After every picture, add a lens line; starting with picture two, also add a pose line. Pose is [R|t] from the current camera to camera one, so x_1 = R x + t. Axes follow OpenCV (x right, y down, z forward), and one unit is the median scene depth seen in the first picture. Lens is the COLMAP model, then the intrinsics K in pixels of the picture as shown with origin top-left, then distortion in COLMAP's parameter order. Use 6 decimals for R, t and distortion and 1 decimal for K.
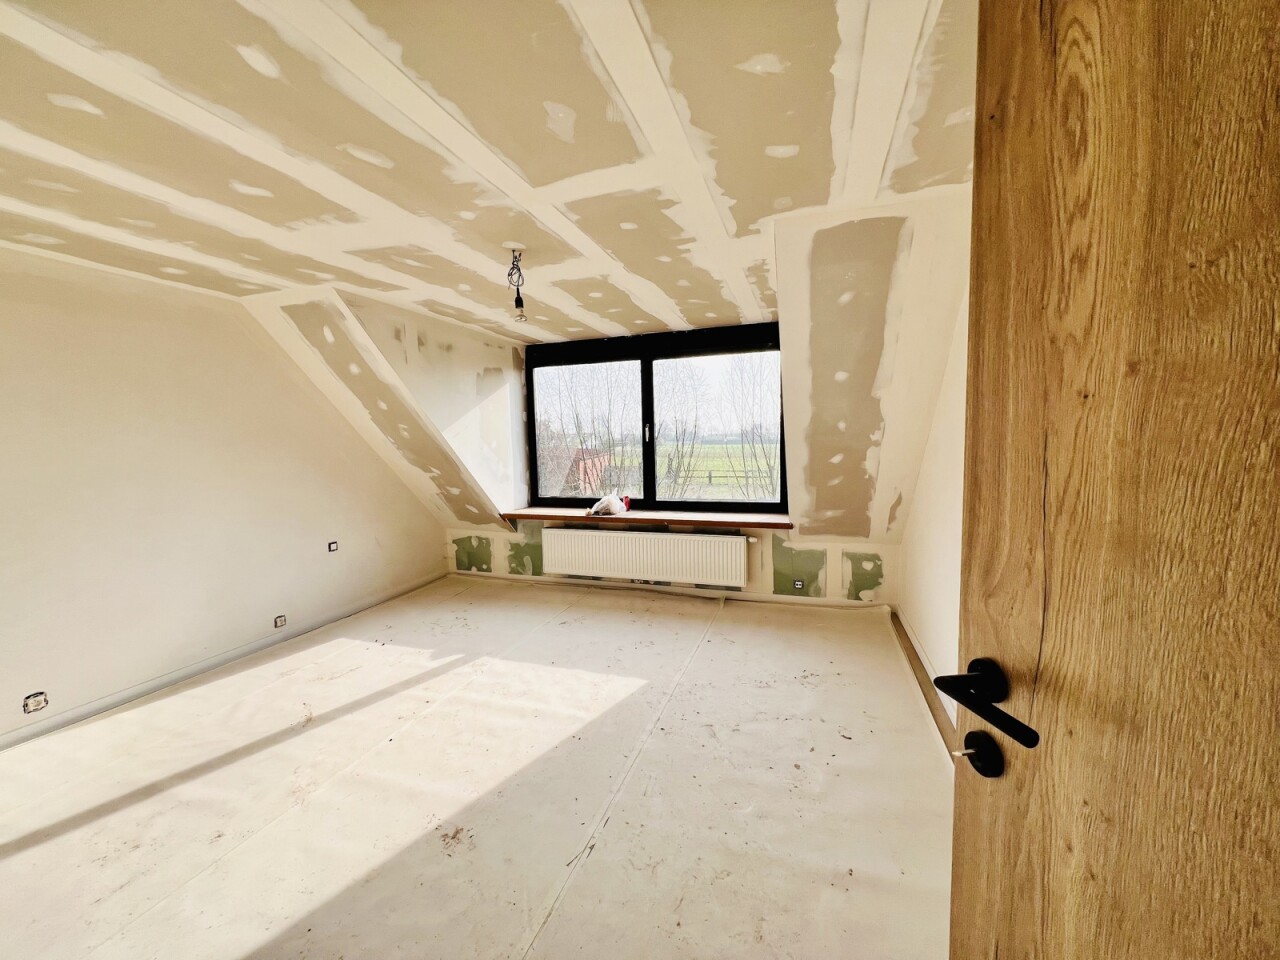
lens RADIAL K [[510.6, 0, 639.9], [0, 510.6, 481.9], [0, 0, 1]] dist [-0.000747, 0.000292]
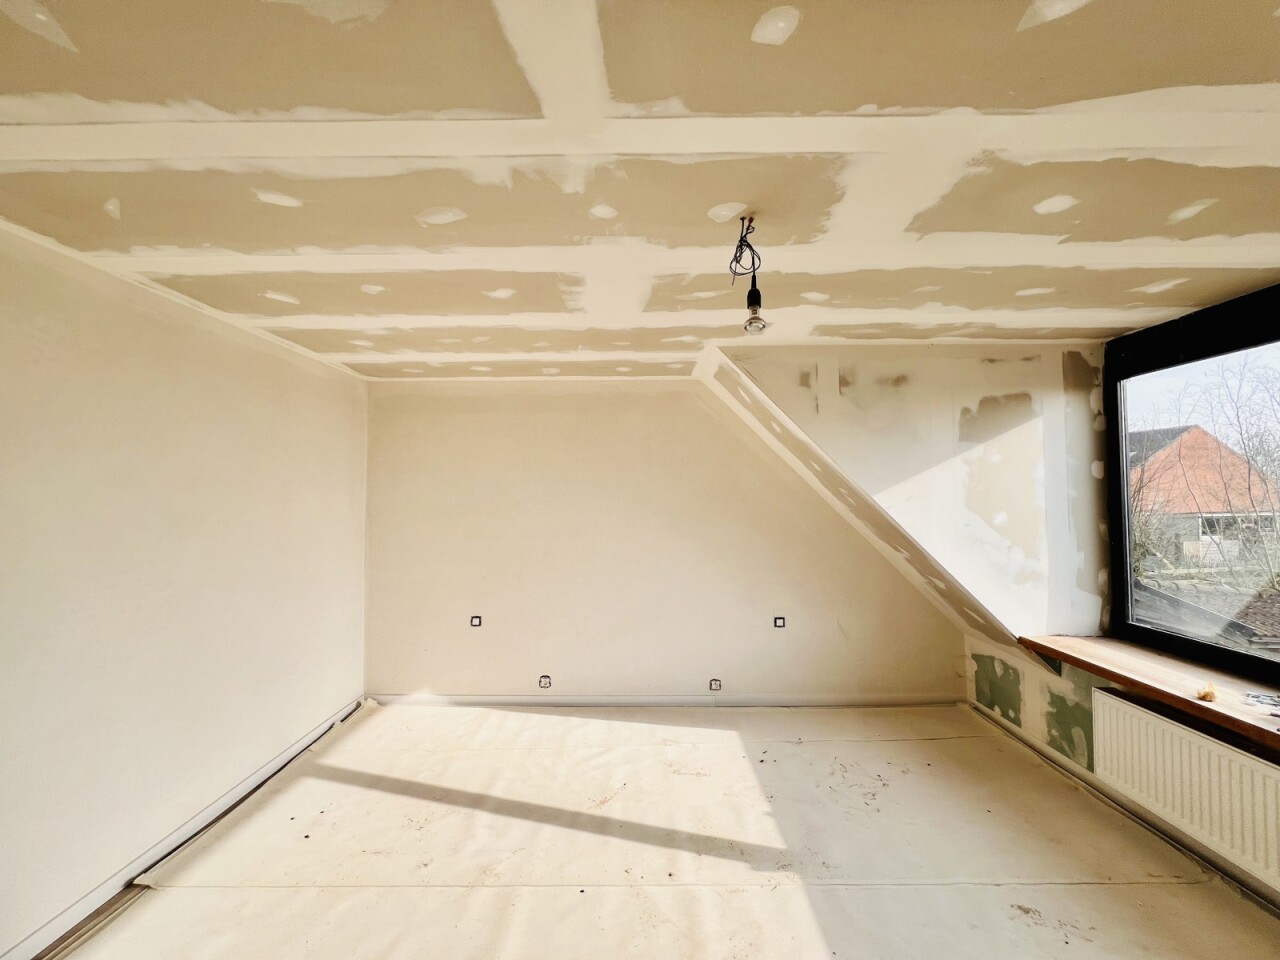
lens RADIAL K [[510.6, 0, 644.3], [0, 510.6, 480.5], [0, 0, 1]] dist [-0.000747, 0.000292]
pose [[0.311986, -0.008694, -0.950047, 0.269470], [-0.083600, 0.995828, -0.036566, -0.101475], [0.946402, 0.090832, 0.309957, 0.673118]]
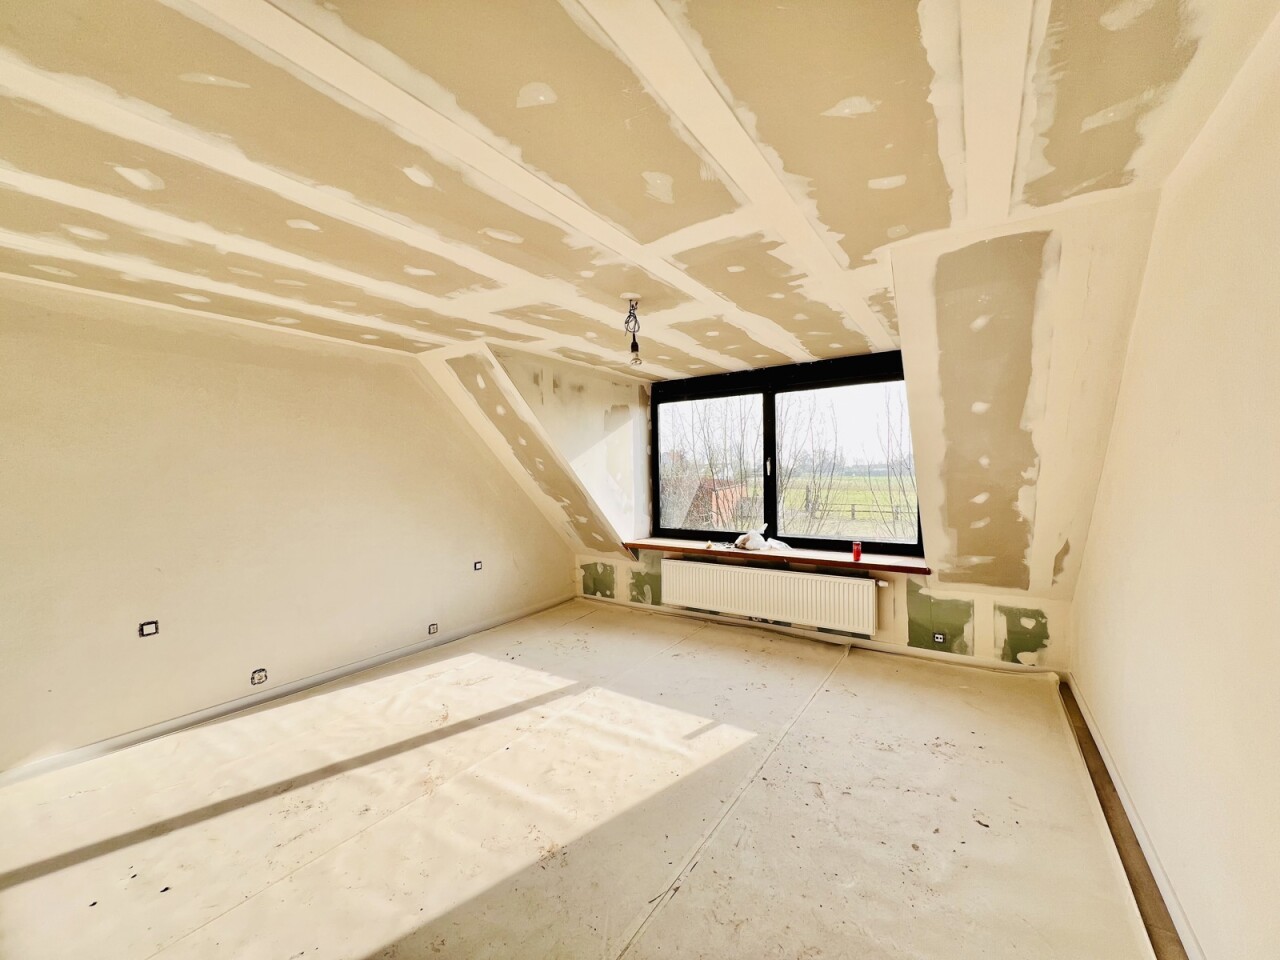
lens RADIAL K [[510.6, 0, 641.1], [0, 510.6, 482.2], [0, 0, 1]] dist [-0.000747, 0.000292]
pose [[0.965812, 0.013667, -0.258883, 0.054041], [-0.028650, 0.998120, -0.054190, -0.010001], [0.257655, 0.059754, 0.964387, -0.011445]]
